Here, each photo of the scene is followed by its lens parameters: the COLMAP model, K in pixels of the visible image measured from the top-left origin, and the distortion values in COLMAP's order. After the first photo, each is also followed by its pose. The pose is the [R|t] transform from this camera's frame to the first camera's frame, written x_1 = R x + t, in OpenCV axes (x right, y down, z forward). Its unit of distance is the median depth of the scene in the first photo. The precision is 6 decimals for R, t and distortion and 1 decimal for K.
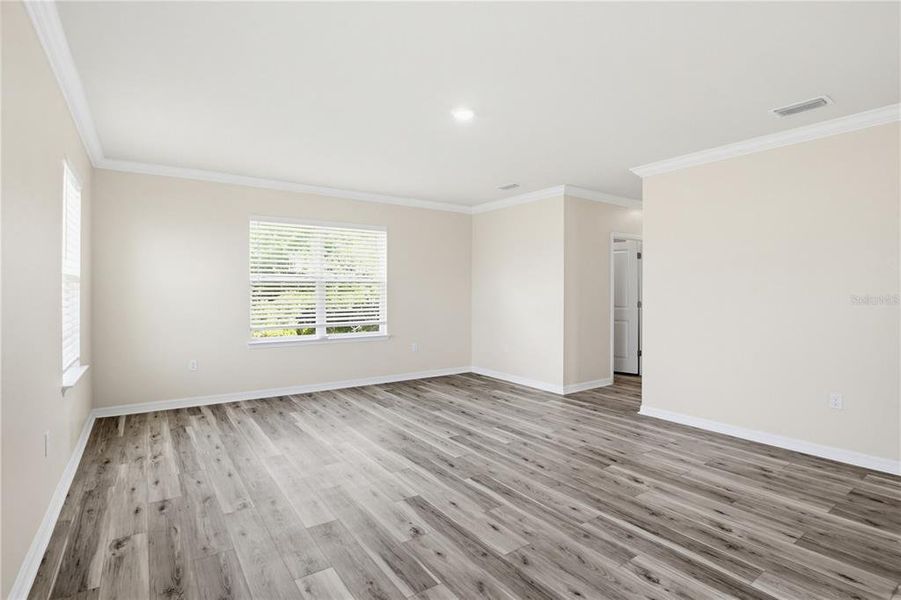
lens RADIAL K [[442.4, 0, 450.5], [0, 442.4, 300.0], [0, 0, 1]] dist [-0.040168, 0.010906]
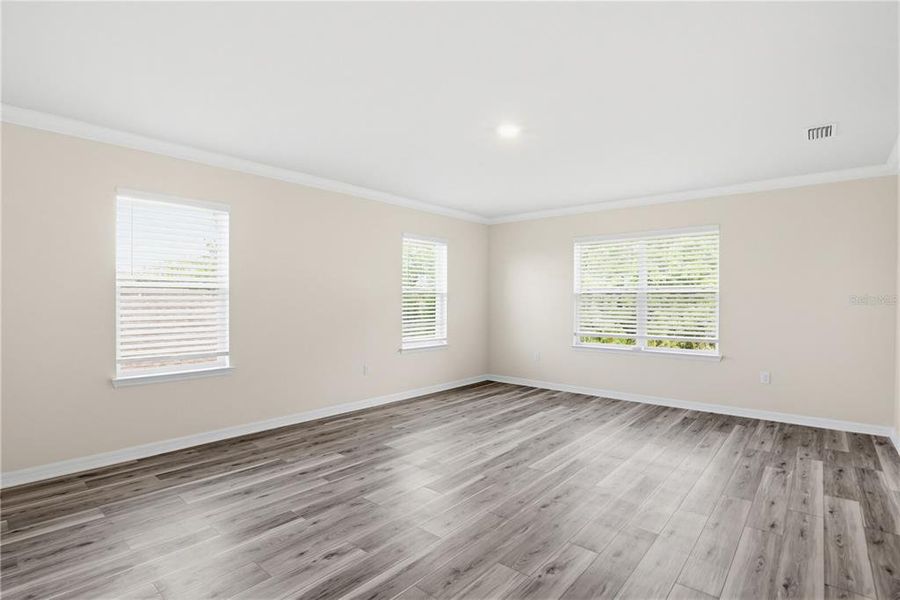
lens RADIAL K [[434.2, 0, 450.0], [0, 434.2, 300.0], [0, 0, 1]] dist [-0.004346, -0.000244]
pose [[0.252345, -0.003687, -0.967630, 0.942532], [-0.022227, 0.999707, -0.009606, -0.011559], [0.967382, 0.023932, 0.252189, 0.574560]]
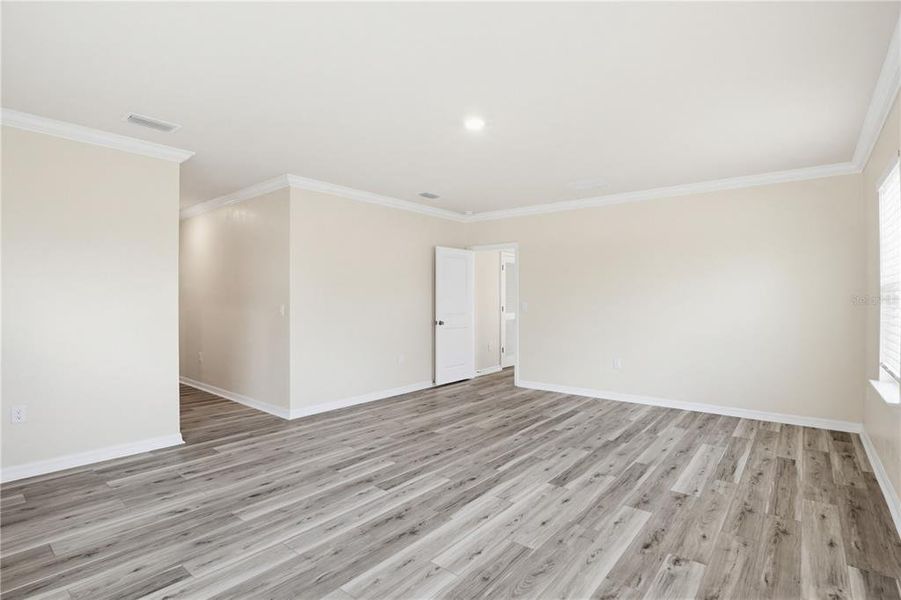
lens RADIAL K [[442.4, 0, 450.5], [0, 442.4, 300.0], [0, 0, 1]] dist [-0.040168, 0.010906]
pose [[-0.271936, -0.005909, 0.962297, -0.885561], [0.016314, 0.999809, 0.010749, -0.029702], [-0.962177, 0.018622, -0.271788, 1.260159]]
